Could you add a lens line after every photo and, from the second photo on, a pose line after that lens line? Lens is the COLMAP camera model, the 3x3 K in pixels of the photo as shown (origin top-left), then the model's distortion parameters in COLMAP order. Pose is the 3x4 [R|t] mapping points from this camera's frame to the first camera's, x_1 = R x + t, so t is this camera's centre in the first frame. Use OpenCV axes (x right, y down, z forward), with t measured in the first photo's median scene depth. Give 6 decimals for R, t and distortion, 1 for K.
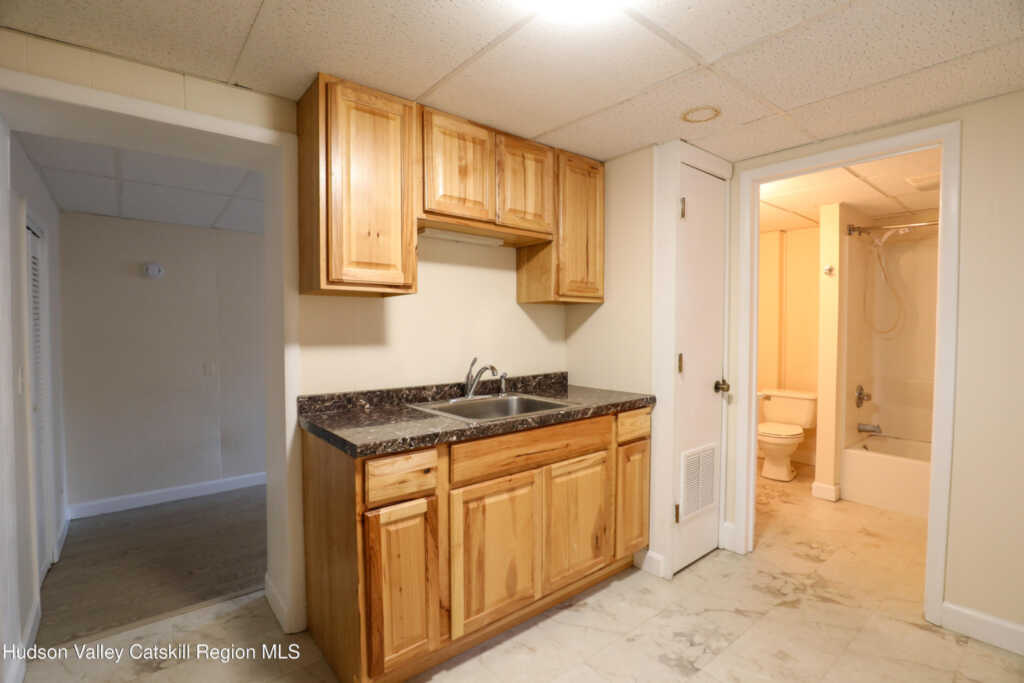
lens RADIAL K [[479.4, 0, 515.9], [0, 479.4, 341.2], [0, 0, 1]] dist [-0.030538, 0.000197]
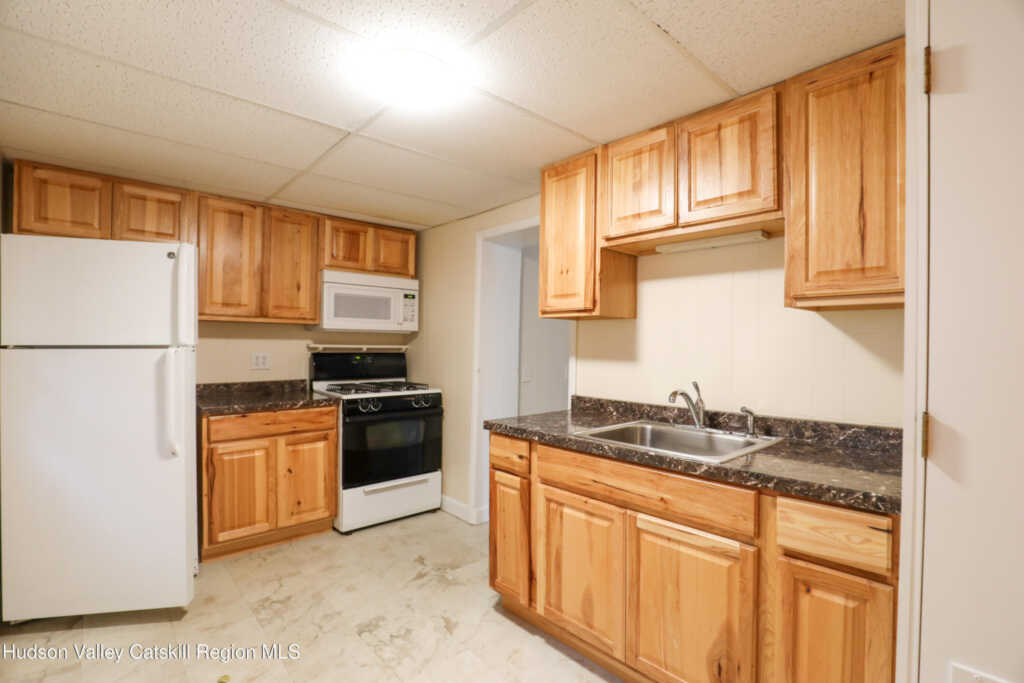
lens RADIAL K [[479.4, 0, 516.4], [0, 479.4, 342.3], [0, 0, 1]] dist [-0.030538, 0.000197]
pose [[0.056497, 0.000209, -0.998403, 0.832899], [-0.039473, 0.999219, -0.002024, -0.024346], [0.997622, 0.039524, 0.056461, 0.690766]]
